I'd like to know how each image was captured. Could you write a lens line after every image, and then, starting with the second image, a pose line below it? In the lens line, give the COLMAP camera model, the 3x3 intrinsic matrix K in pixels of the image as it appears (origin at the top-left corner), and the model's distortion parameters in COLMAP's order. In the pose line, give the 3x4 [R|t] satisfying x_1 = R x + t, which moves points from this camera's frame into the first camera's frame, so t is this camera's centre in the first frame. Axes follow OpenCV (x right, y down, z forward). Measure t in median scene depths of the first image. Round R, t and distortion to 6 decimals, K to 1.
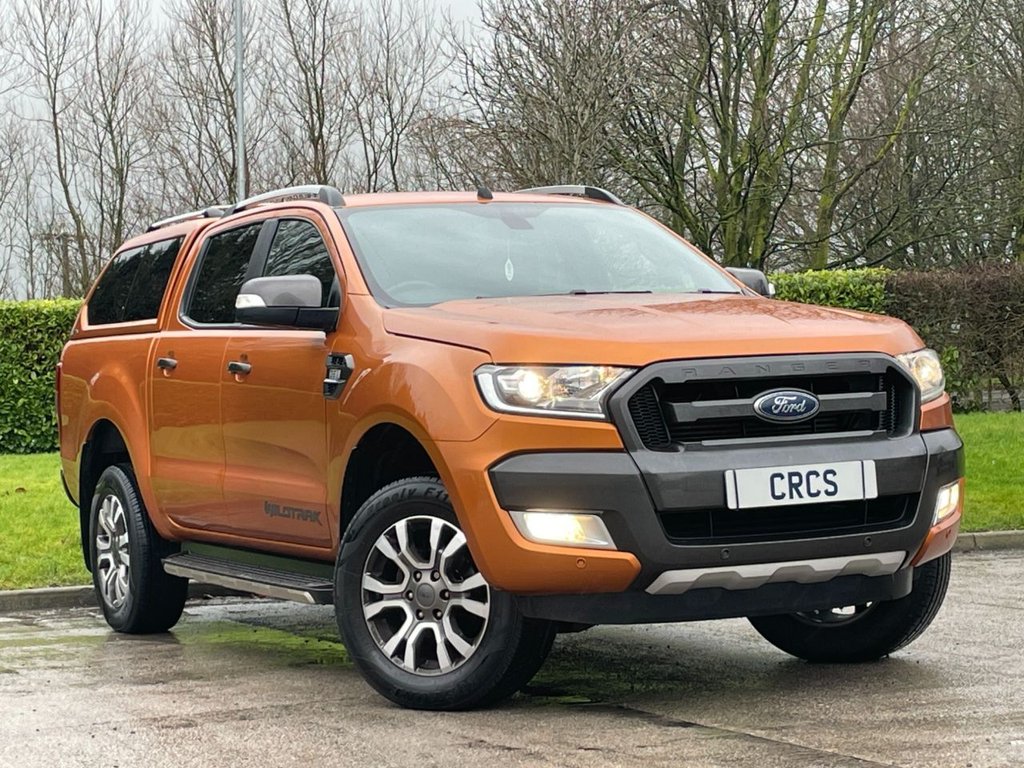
lens RADIAL K [[2626.6, 0, 497.1], [0, 2626.6, 386.4], [0, 0, 1]] dist [0.137044, 0.540670]
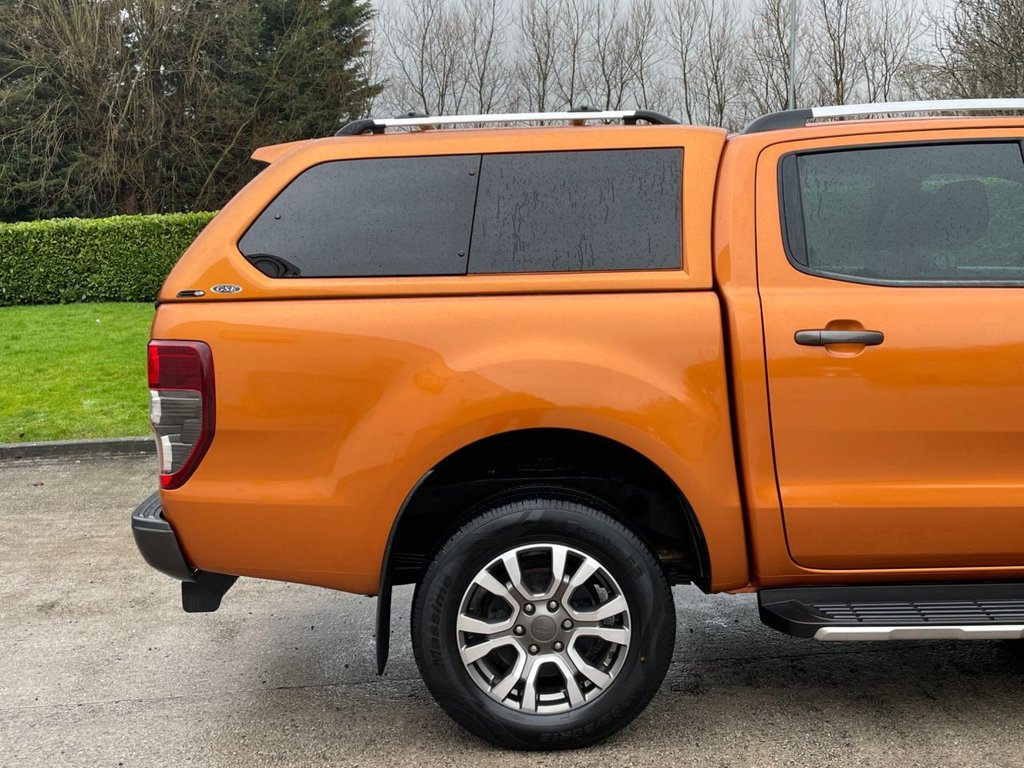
lens RADIAL K [[1226.0, 0, 512.0], [0, 1226.0, 384.0], [0, 0, 1]] dist [0.005185, -0.005327]
pose [[0.928890, 0.045344, -0.367570, 0.113530], [0.009762, 0.989134, 0.146691, -0.066111], [0.370228, -0.139848, 0.918354, 0.599421]]
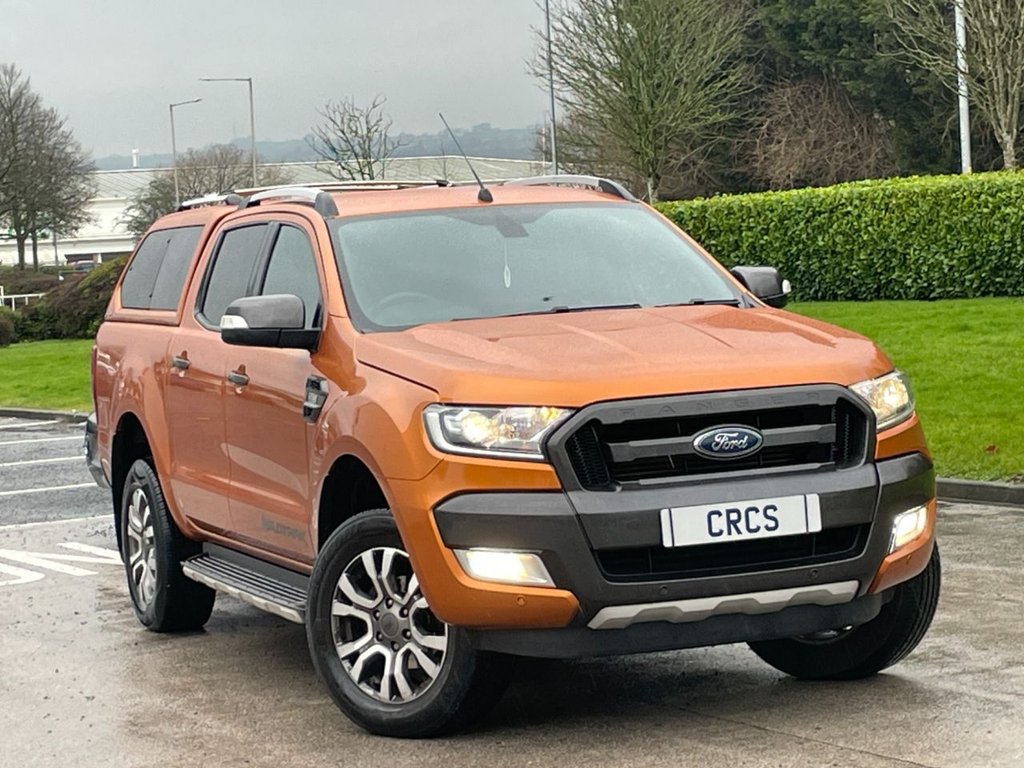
lens RADIAL K [[3300.6, 0, 512.0], [0, 3300.6, 384.0], [0, 0, 1]] dist [0.213453, -1.539875]
pose [[0.995368, -0.009941, -0.095627, 0.140638], [0.015040, 0.998495, 0.052748, -0.078750], [0.094959, -0.053942, 0.994019, -0.257437]]
